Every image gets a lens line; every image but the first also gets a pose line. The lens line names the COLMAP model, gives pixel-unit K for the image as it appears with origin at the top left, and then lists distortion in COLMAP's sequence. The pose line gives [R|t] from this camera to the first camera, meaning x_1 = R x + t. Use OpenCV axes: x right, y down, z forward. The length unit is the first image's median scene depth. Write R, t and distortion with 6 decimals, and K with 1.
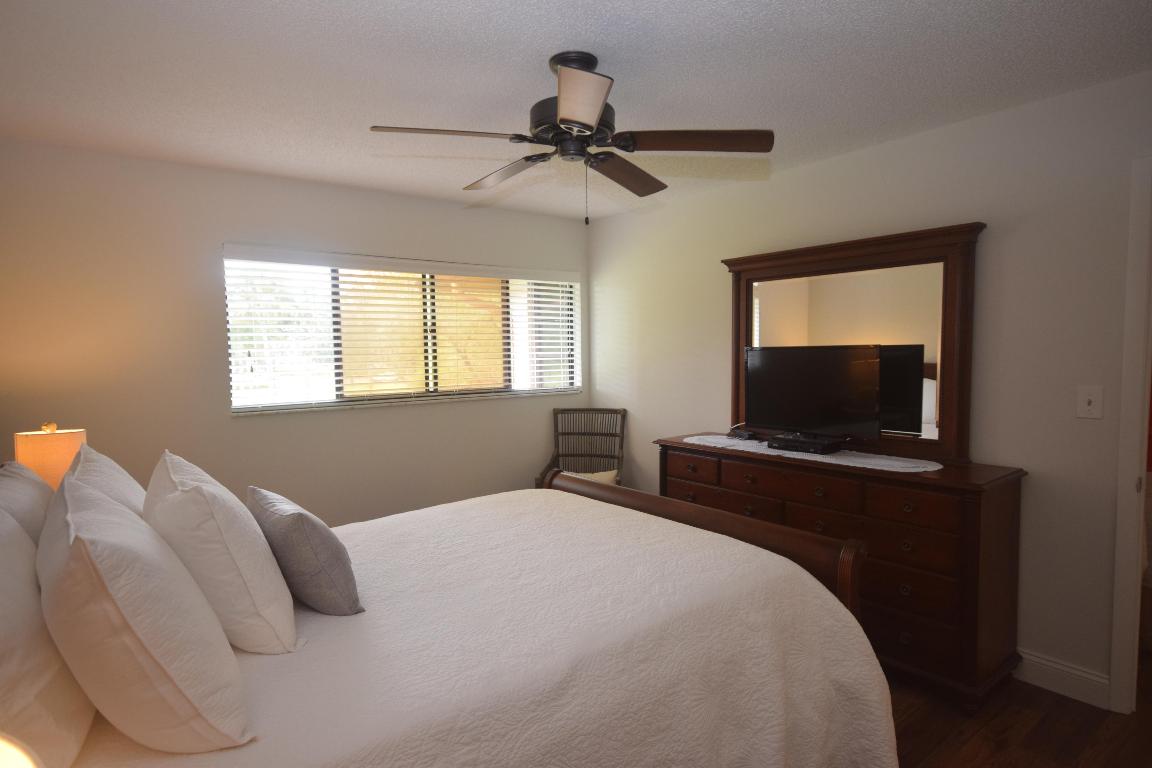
lens RADIAL K [[639.3, 0, 576.0], [0, 639.3, 384.0], [0, 0, 1]] dist [-0.002640, -0.000626]
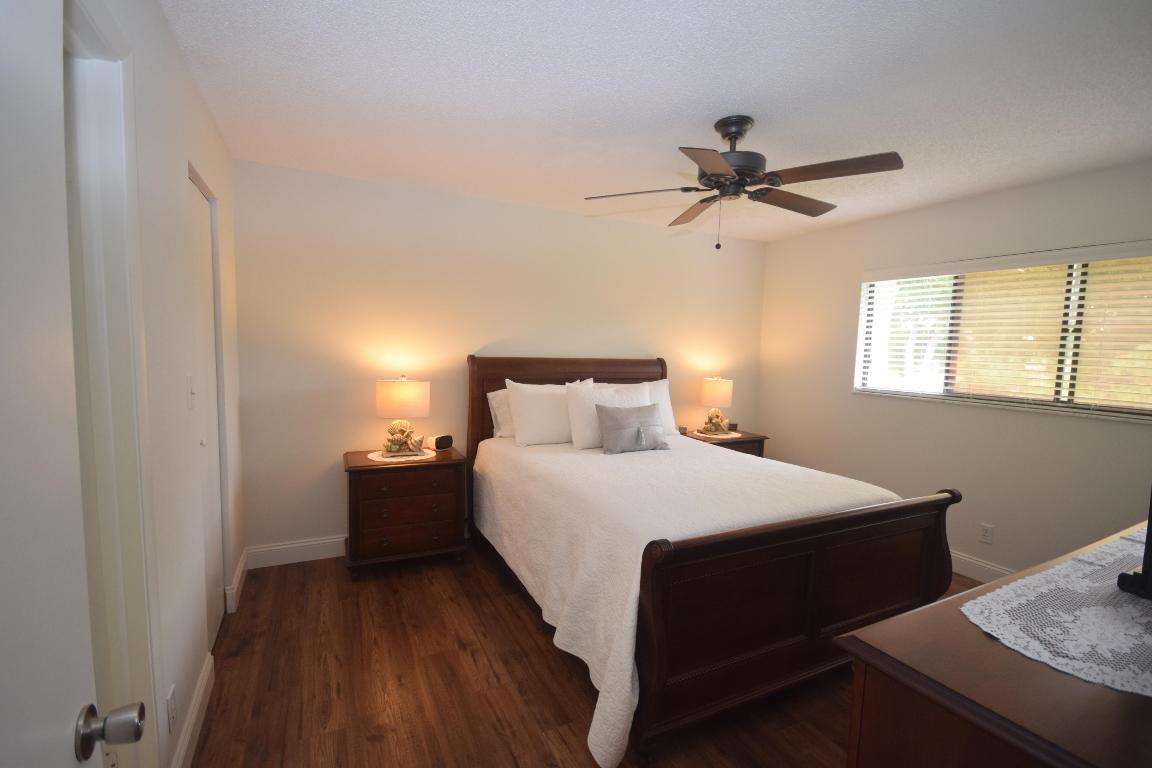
lens RADIAL K [[503.8, 0, 572.1], [0, 503.8, 392.5], [0, 0, 1]] dist [-0.011458, -0.000325]
pose [[-0.216751, 0.106500, -0.970400, 0.571990], [-0.069947, 0.989782, 0.124251, -0.037595], [0.973718, 0.094808, -0.207087, 0.503510]]
